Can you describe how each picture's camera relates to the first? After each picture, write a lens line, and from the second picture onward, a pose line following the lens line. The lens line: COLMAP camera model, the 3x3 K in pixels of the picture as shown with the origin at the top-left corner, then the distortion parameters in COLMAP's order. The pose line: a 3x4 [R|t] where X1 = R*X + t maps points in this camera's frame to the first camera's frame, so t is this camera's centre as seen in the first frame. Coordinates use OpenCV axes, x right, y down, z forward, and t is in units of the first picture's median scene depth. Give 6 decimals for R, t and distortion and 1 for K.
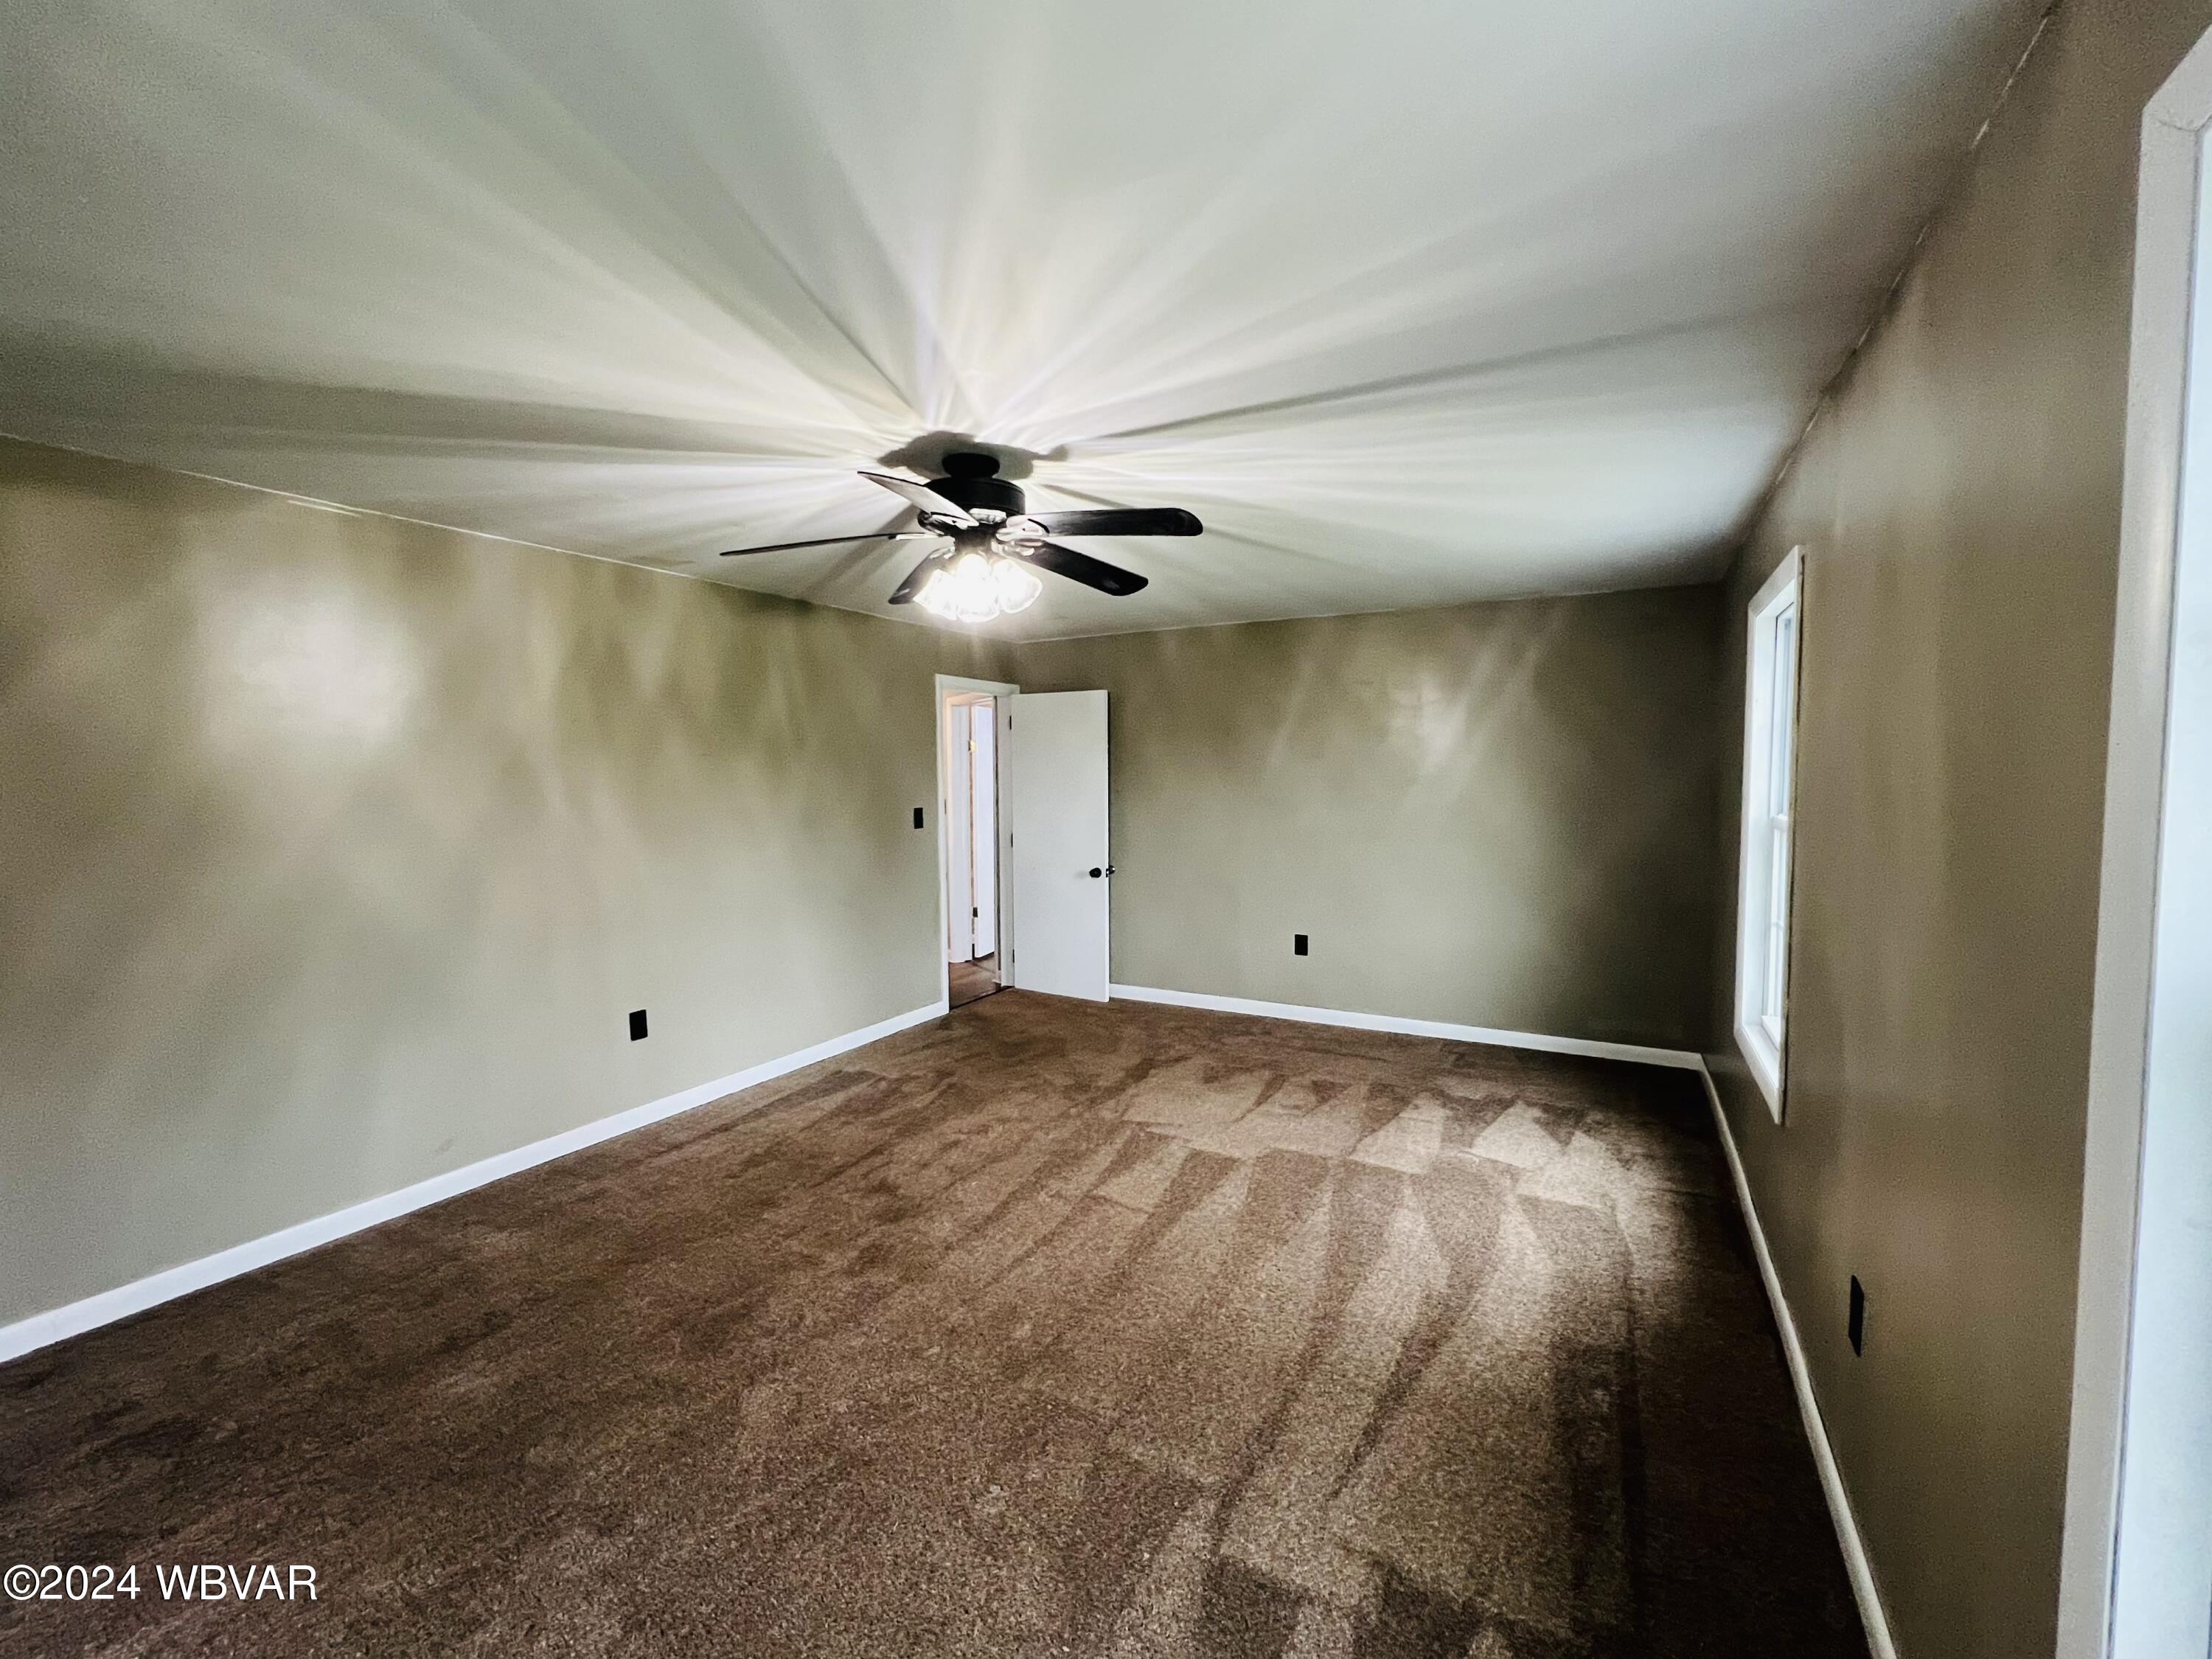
lens RADIAL K [[934.0, 0, 1100.8], [0, 934.0, 832.7], [0, 0, 1]] dist [-0.000610, -0.000017]
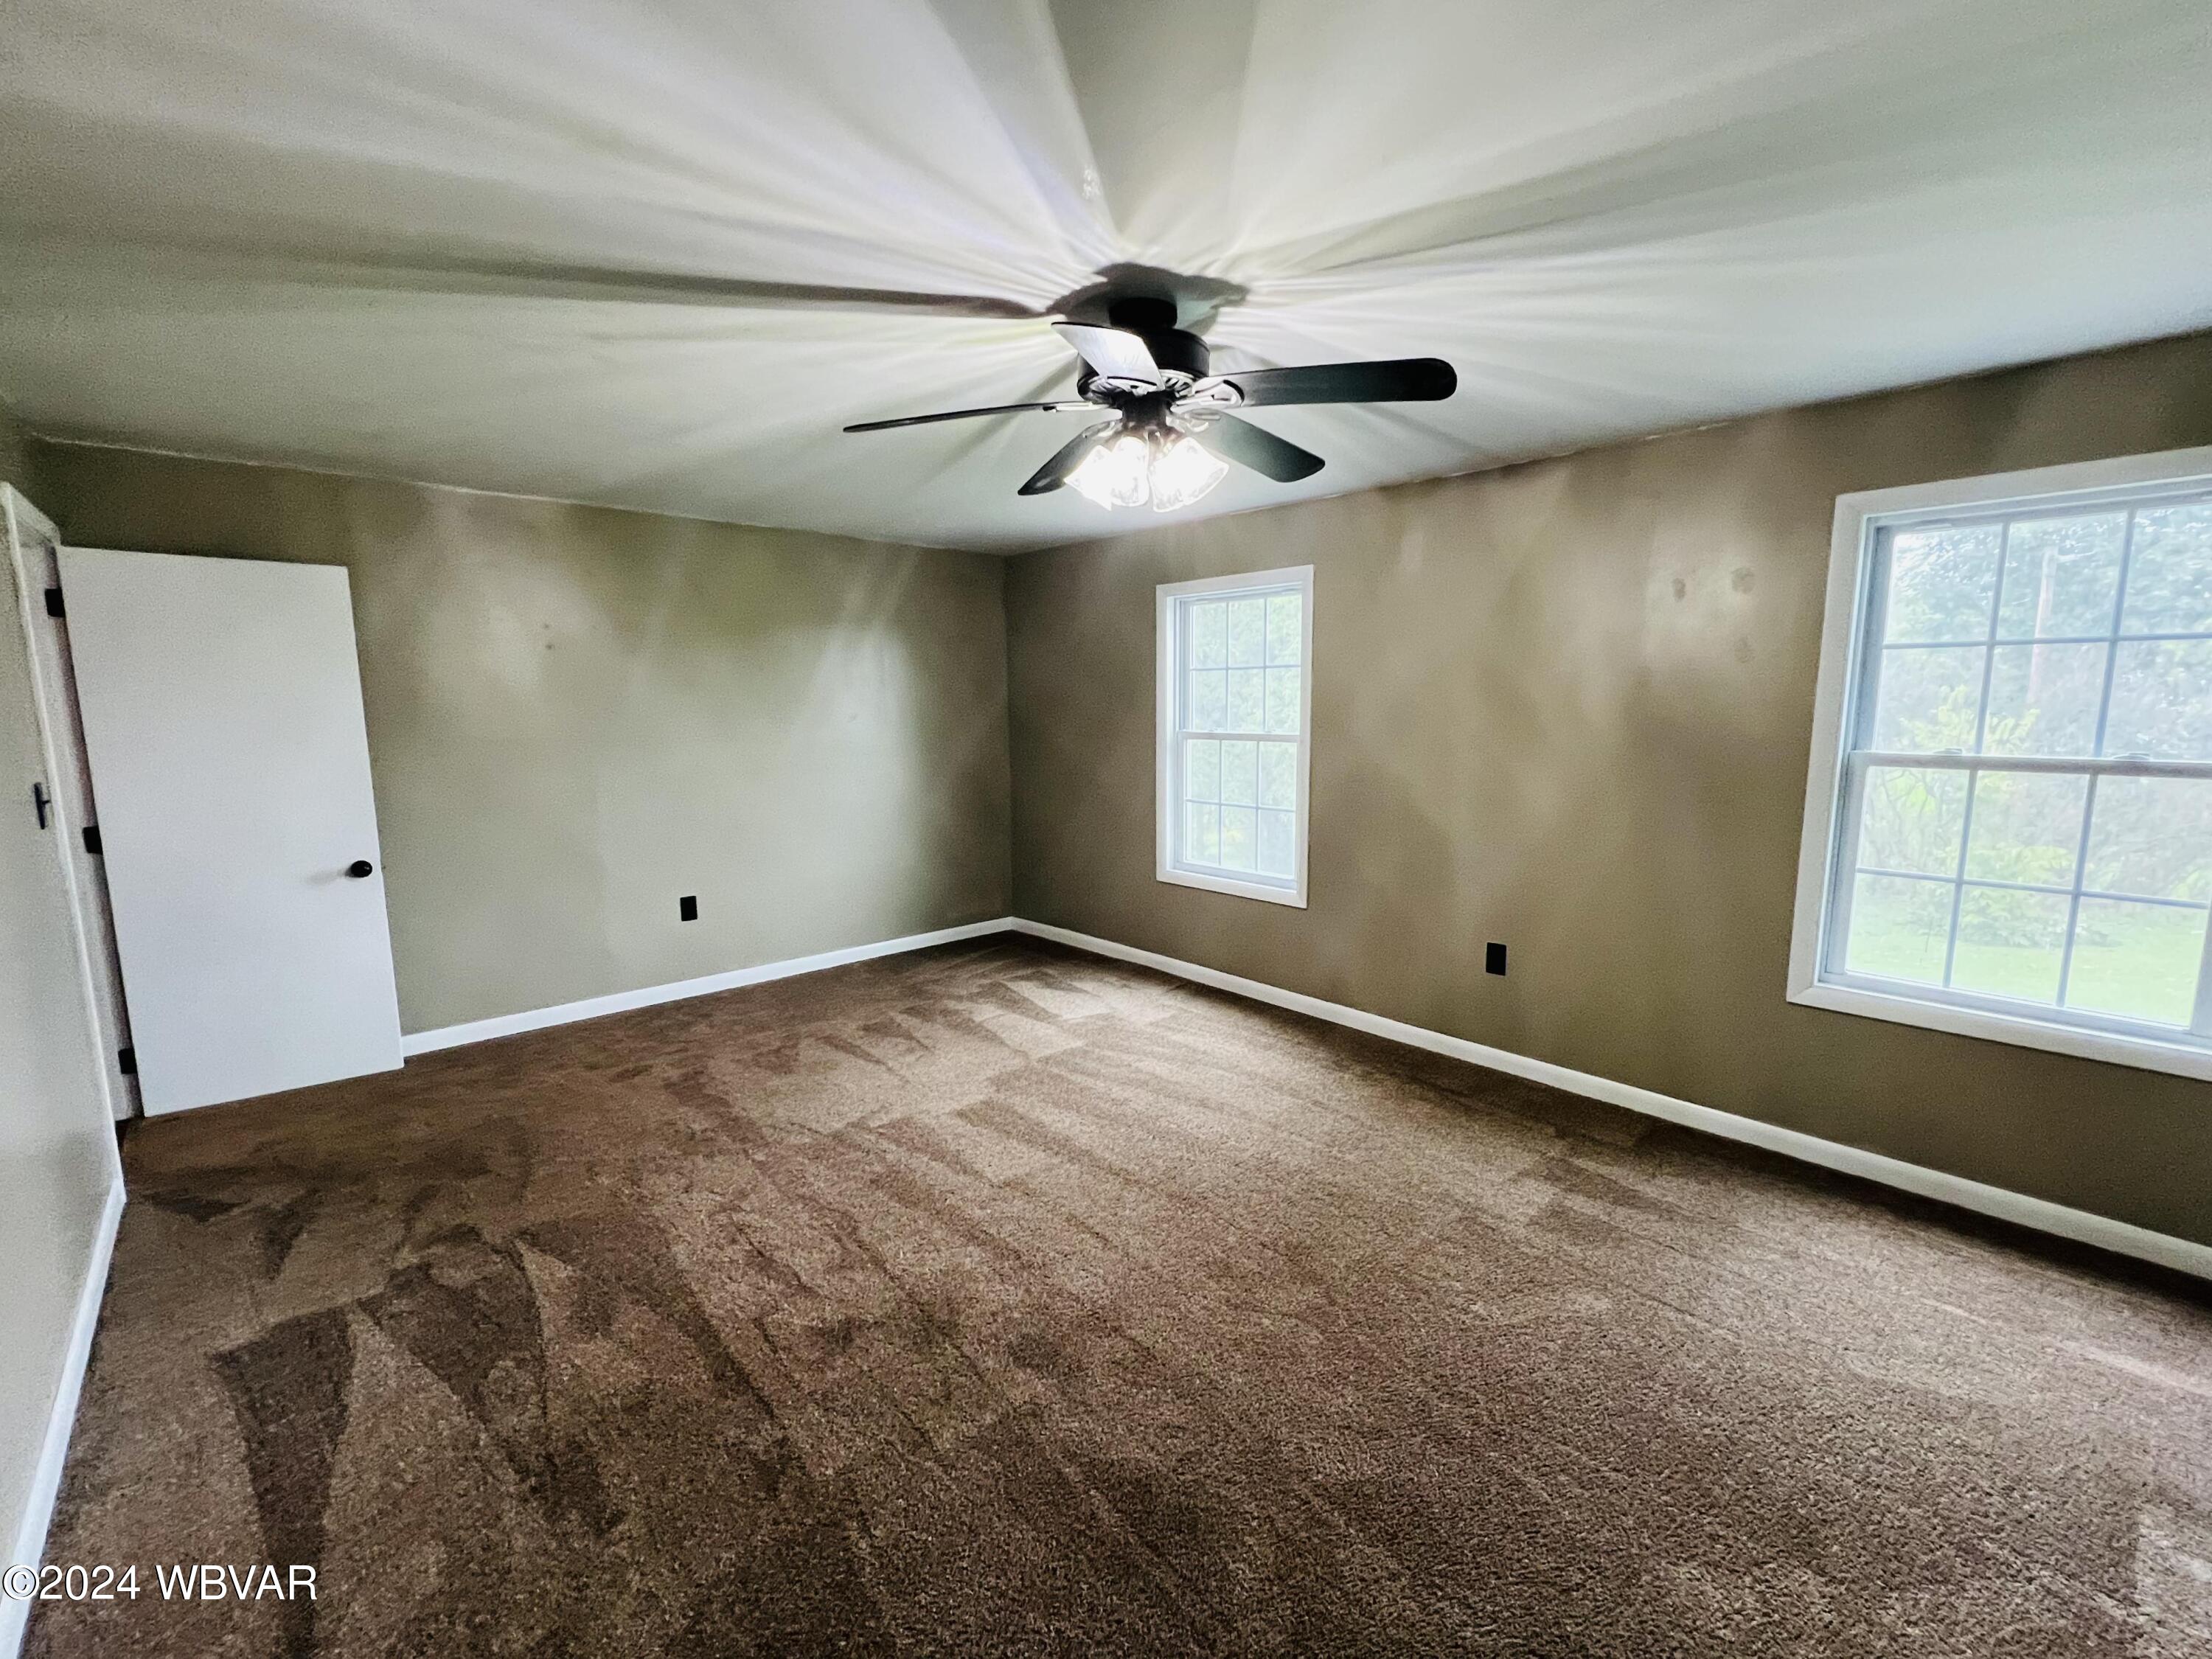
lens RADIAL K [[934.0, 0, 1100.8], [0, 934.0, 832.7], [0, 0, 1]] dist [-0.000610, -0.000017]
pose [[0.320791, -0.128068, 0.938452, -0.683132], [0.065543, 0.991443, 0.112895, -0.029659], [-0.944880, 0.025293, 0.326439, 0.550711]]
